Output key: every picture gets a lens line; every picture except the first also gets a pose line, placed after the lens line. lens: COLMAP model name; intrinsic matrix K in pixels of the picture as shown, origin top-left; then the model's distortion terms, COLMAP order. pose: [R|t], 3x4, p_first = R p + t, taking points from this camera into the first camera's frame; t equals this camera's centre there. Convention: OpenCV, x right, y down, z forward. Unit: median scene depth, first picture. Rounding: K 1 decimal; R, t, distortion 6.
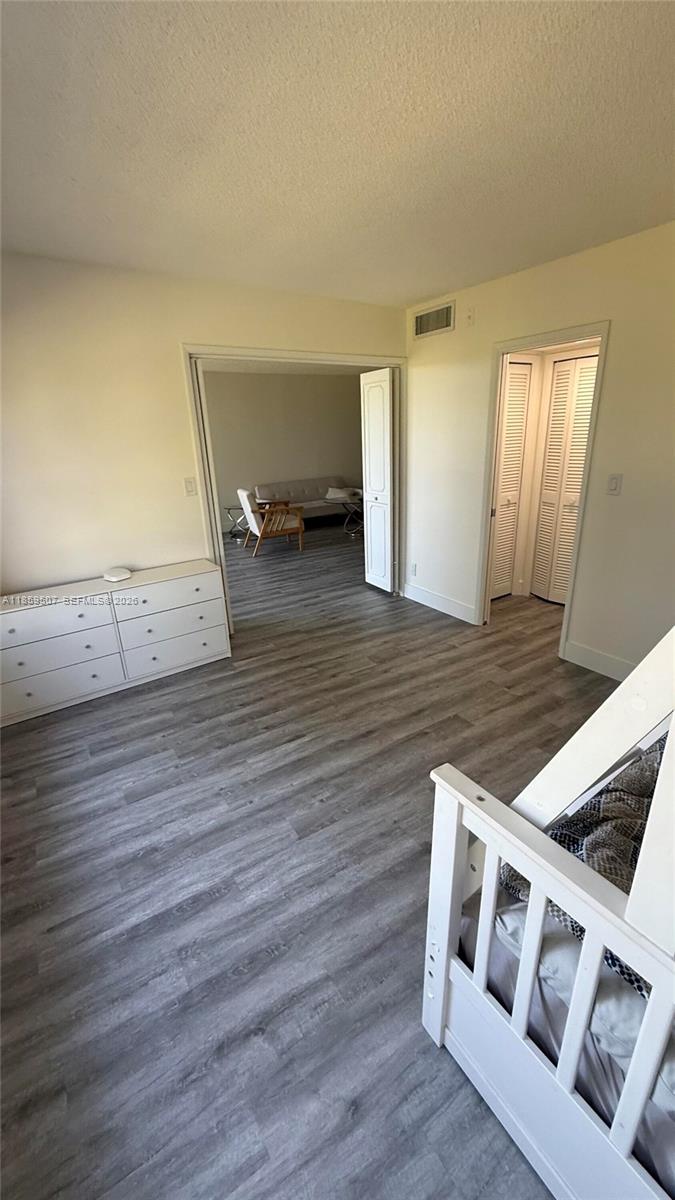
lens RADIAL K [[478.0, 0, 337.5], [0, 478.0, 600.0], [0, 0, 1]] dist [0.000947, 0.000252]
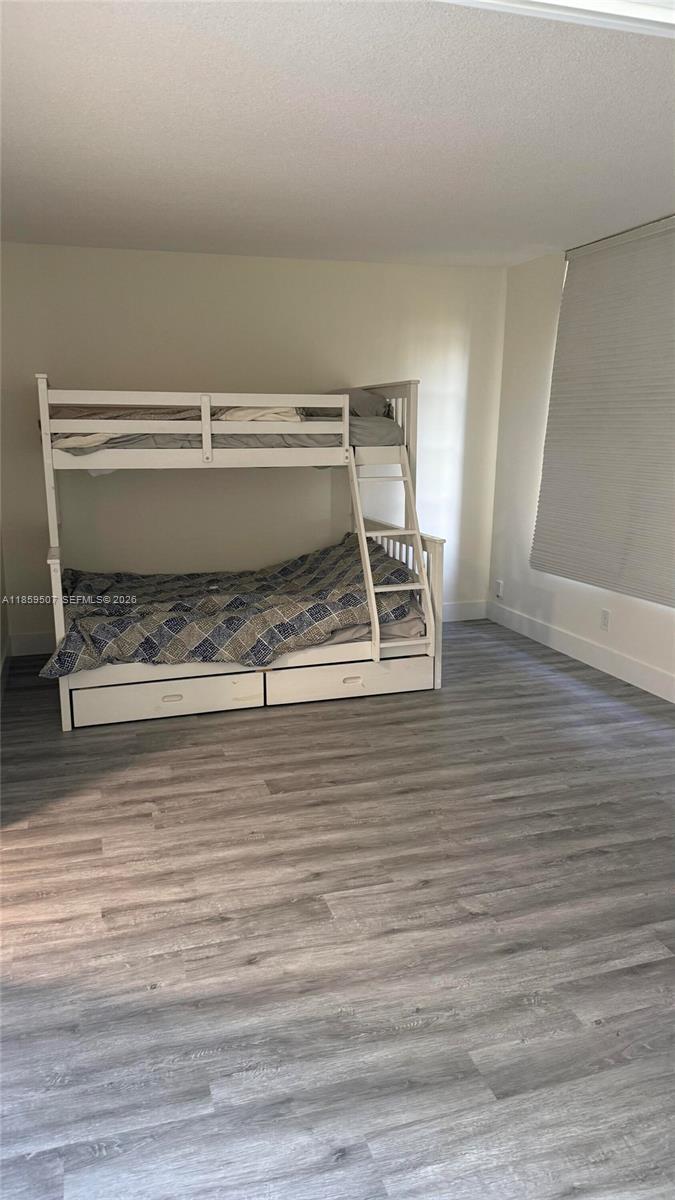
lens RADIAL K [[829.8, 0, 337.5], [0, 829.8, 600.0], [0, 0, 1]] dist [0.109973, -0.001047]
pose [[-0.961129, -0.024556, 0.275004, -0.256008], [0.121368, 0.857067, 0.500705, -0.895059], [-0.247993, 0.514619, -0.820772, 2.710742]]
